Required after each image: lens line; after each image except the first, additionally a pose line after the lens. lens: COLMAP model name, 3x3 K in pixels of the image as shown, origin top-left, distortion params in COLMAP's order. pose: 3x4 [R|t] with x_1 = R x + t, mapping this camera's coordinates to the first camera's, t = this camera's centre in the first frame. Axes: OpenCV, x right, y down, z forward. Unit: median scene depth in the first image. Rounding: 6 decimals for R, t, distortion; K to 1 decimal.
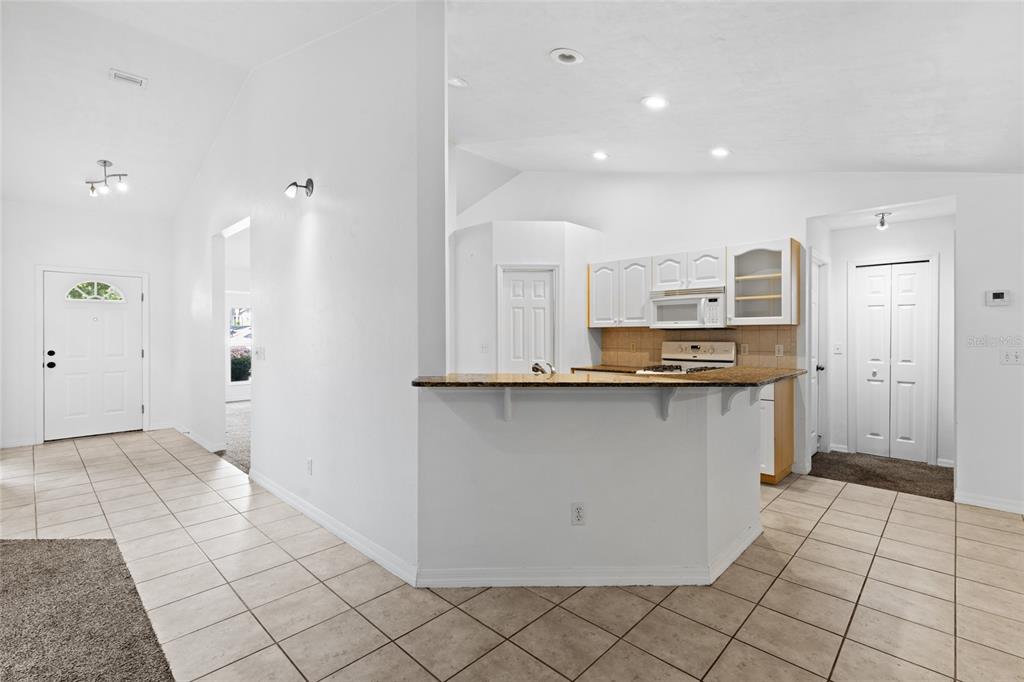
lens RADIAL K [[463.5, 0, 510.1], [0, 463.5, 333.4], [0, 0, 1]] dist [0.007743, -0.000204]
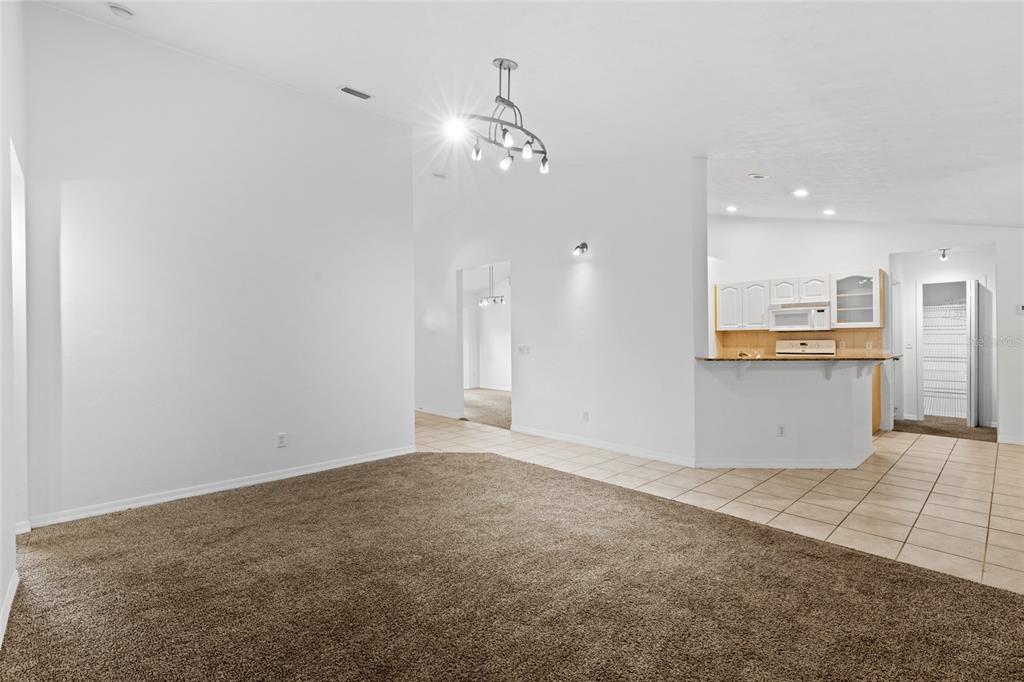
lens RADIAL K [[463.5, 0, 512.6], [0, 463.5, 337.3], [0, 0, 1]] dist [0.007743, -0.000204]
pose [[0.998481, -0.009084, -0.054350, -0.430471], [0.009053, 0.999959, -0.000817, 0.002728], [0.054356, 0.000324, 0.998522, -0.483415]]
